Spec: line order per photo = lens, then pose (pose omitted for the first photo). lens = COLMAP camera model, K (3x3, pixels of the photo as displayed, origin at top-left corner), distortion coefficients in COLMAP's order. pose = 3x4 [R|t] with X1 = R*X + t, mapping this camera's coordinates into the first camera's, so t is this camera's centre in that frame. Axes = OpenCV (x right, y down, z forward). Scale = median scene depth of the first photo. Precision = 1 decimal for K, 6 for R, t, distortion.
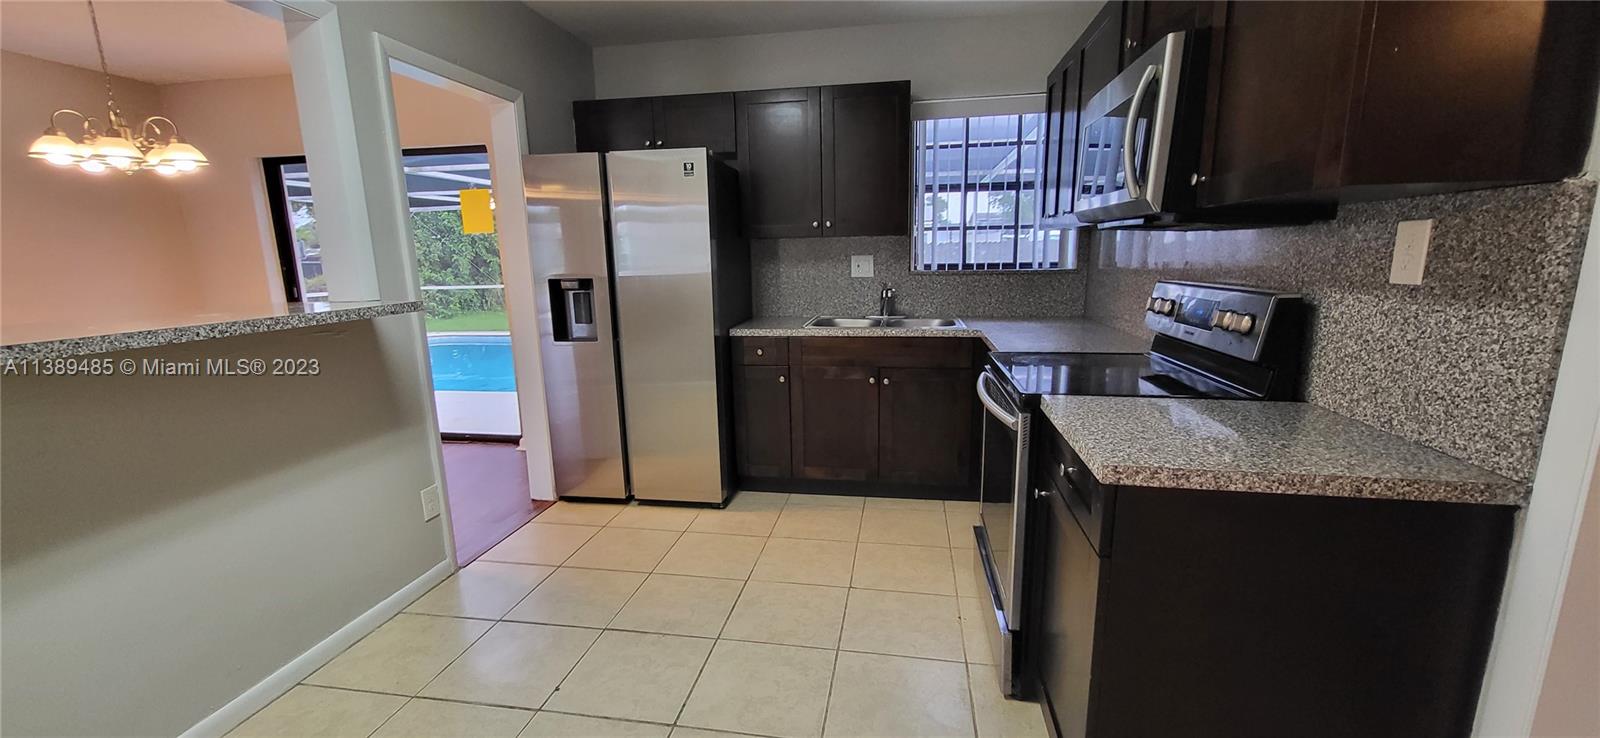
lens RADIAL K [[635.6, 0, 799.3], [0, 635.6, 376.6], [0, 0, 1]] dist [0.000653, -0.000140]
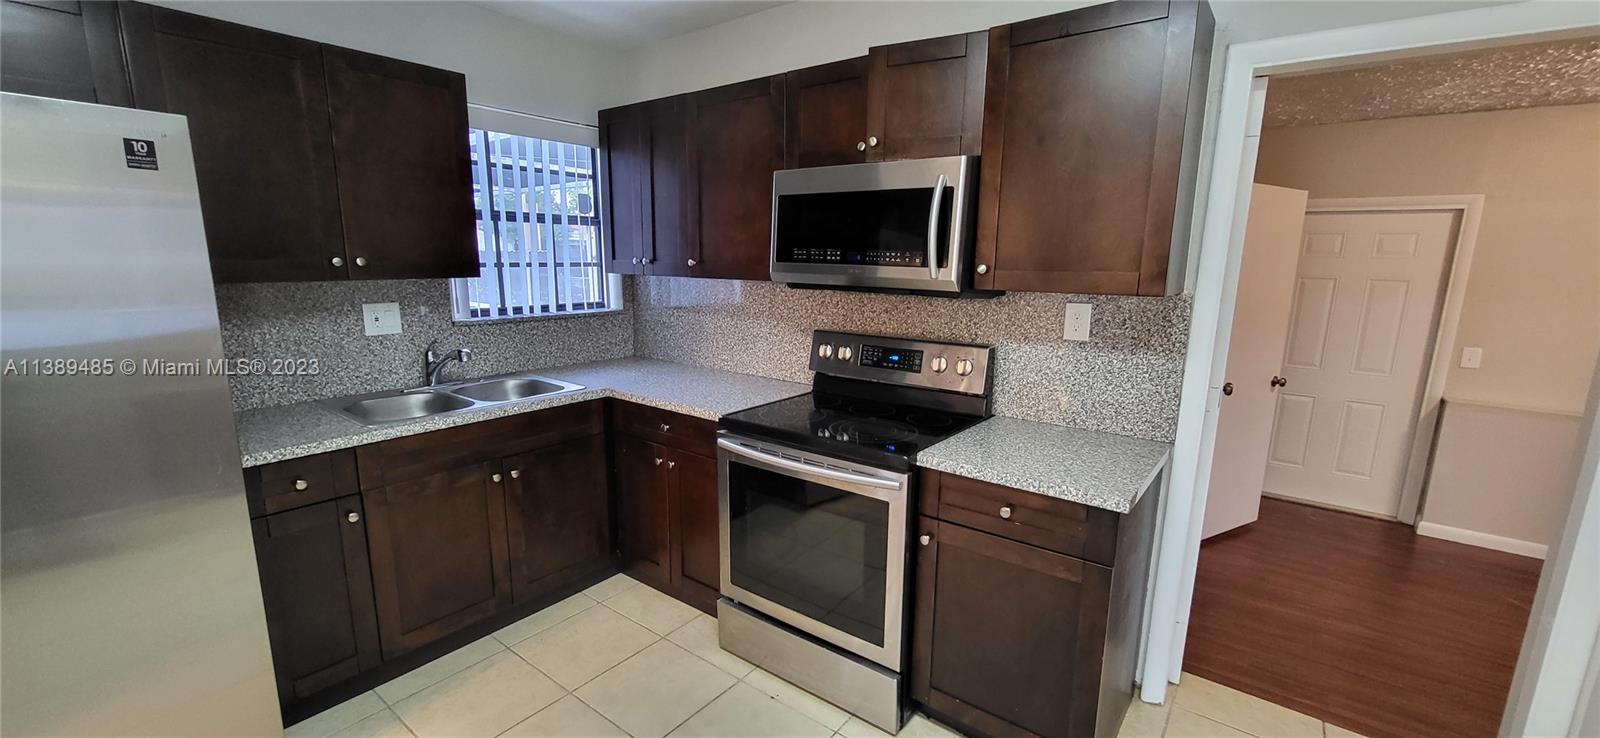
lens RADIAL K [[635.6, 0, 794.9], [0, 635.6, 377.6], [0, 0, 1]] dist [0.000653, -0.000140]
pose [[0.468599, -0.142292, 0.871876, -0.713088], [0.150039, 0.985423, 0.080183, -0.237095], [-0.870577, 0.093241, 0.483117, 0.677829]]
